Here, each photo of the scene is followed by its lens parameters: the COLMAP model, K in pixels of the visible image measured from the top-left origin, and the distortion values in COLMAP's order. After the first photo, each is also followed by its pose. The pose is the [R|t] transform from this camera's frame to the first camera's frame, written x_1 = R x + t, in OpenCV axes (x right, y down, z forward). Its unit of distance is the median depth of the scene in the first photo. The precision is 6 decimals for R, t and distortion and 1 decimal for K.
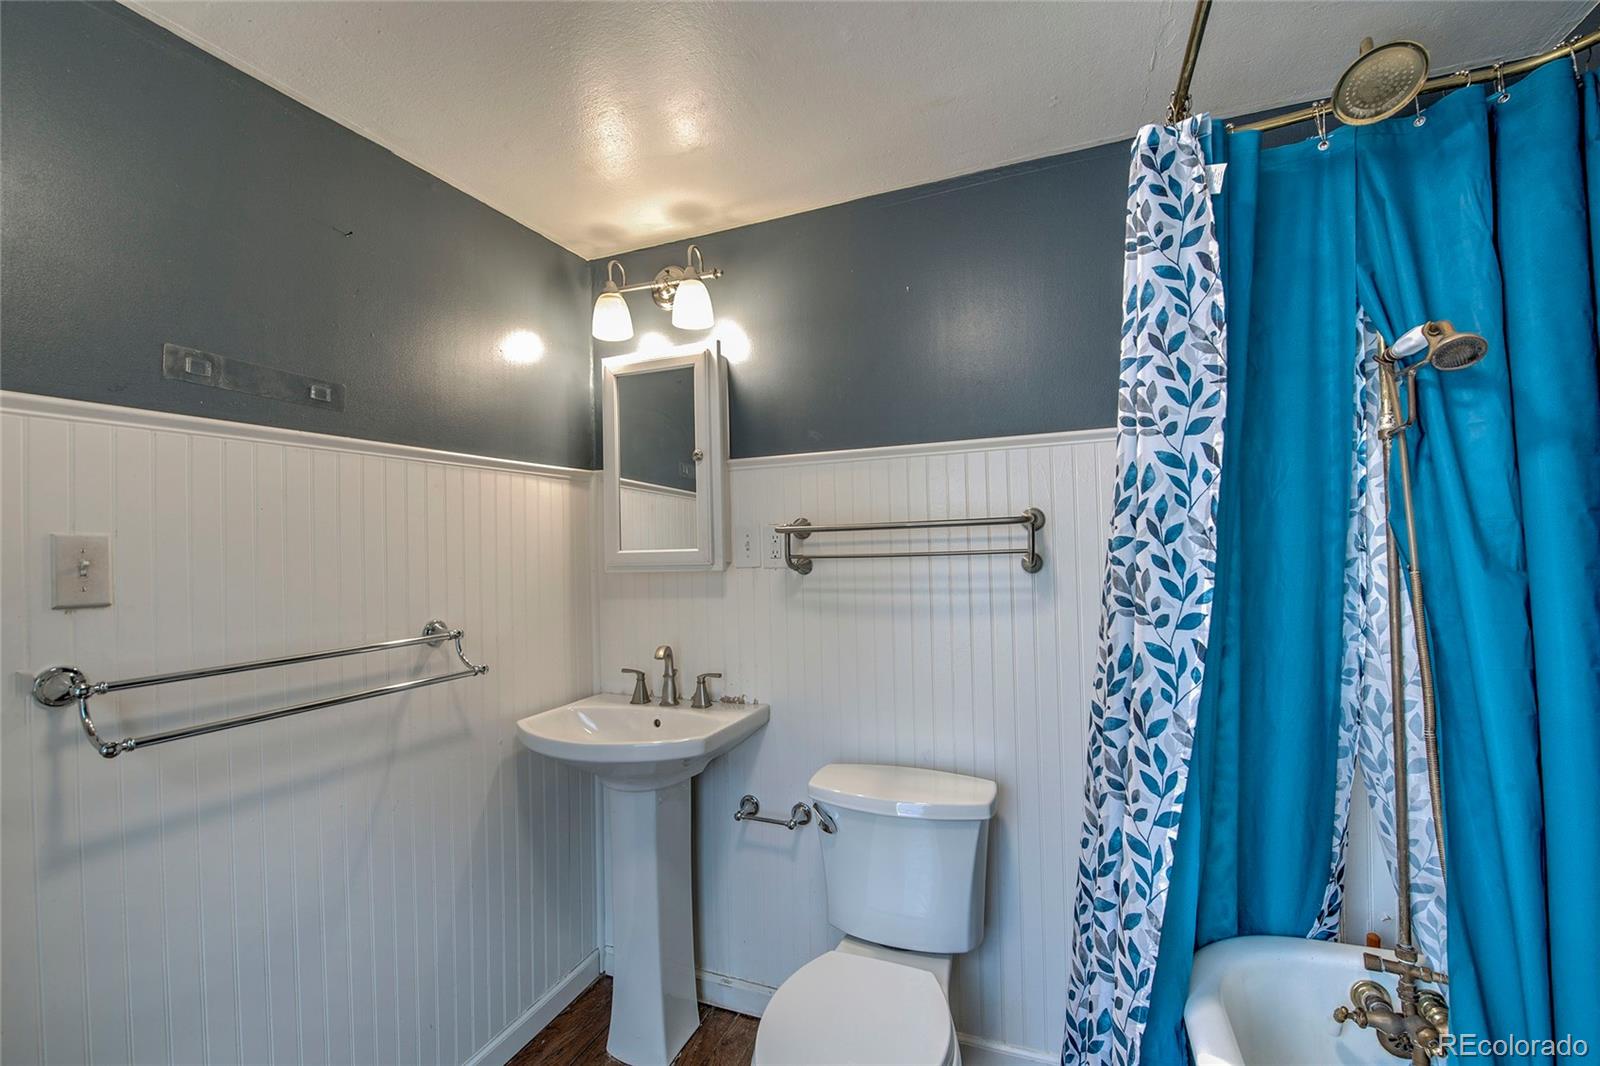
lens RADIAL K [[640.5, 0, 798.9], [0, 640.5, 536.2], [0, 0, 1]] dist [-0.016851, -0.000999]
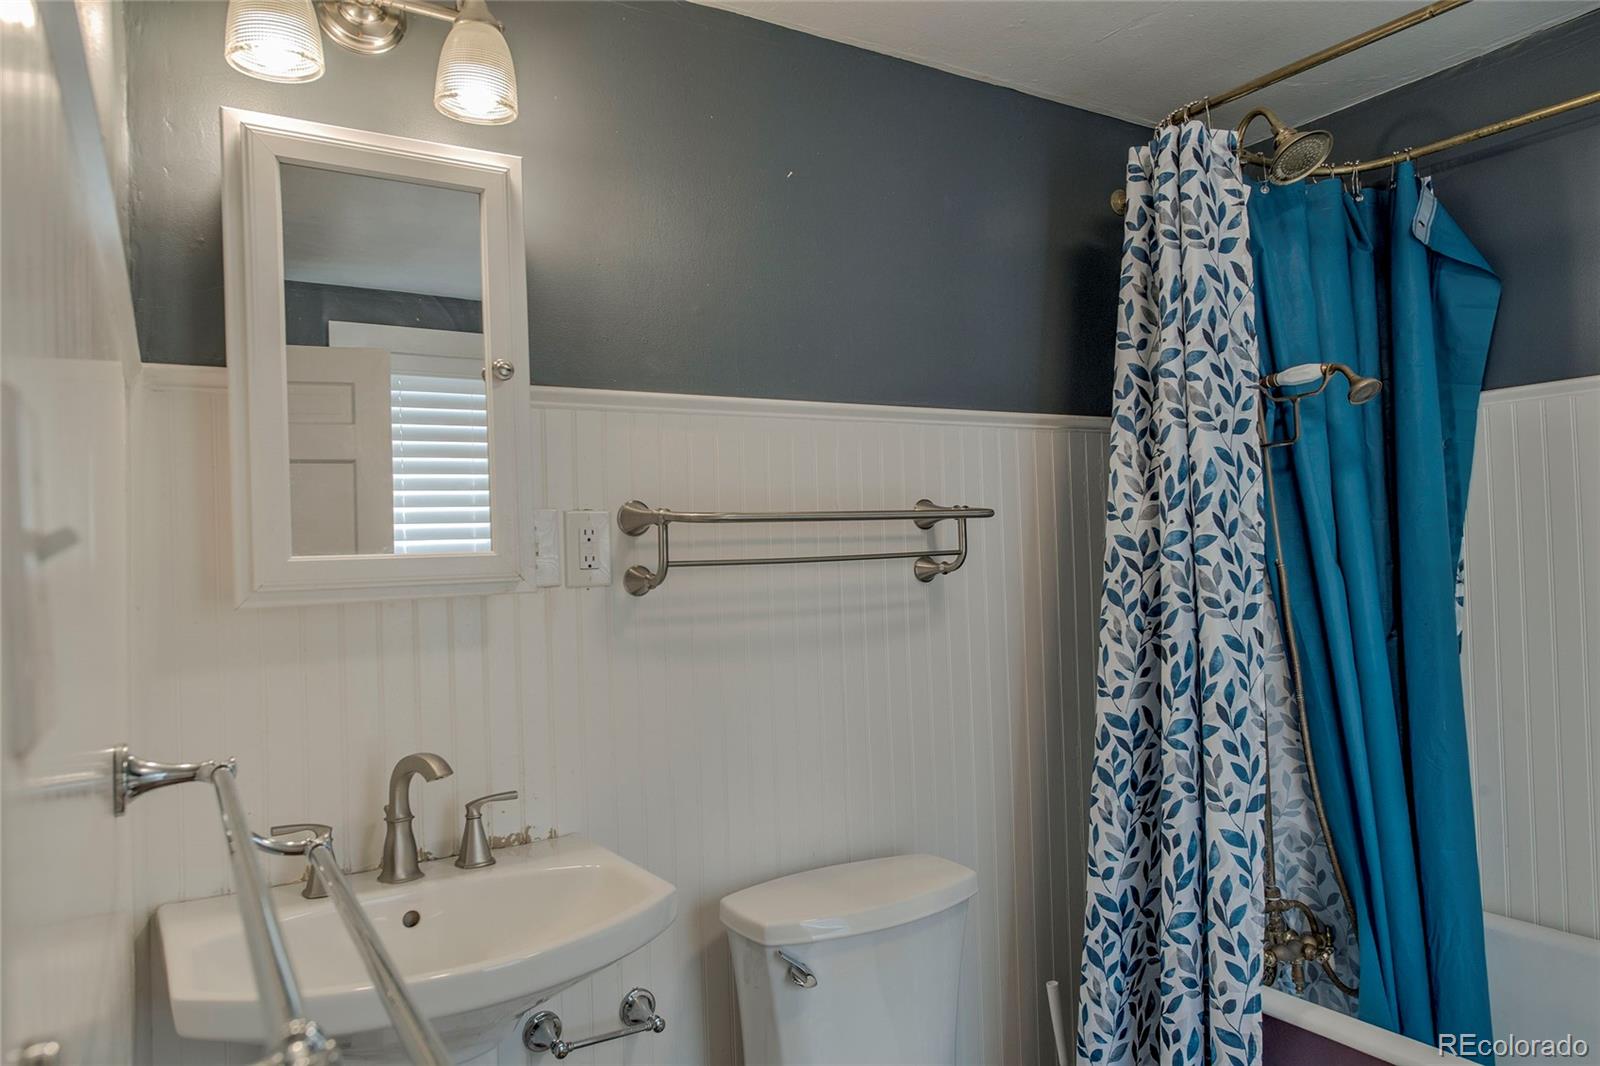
lens RADIAL K [[1065.7, 0, 800.0], [0, 1065.7, 533.0], [0, 0, 1]] dist [0.002239, 0.000937]
pose [[0.600029, 0.023641, 0.799629, -1.218052], [-0.000154, 0.999567, -0.029437, 0.055529], [-0.799978, 0.017540, 0.599773, 0.524454]]
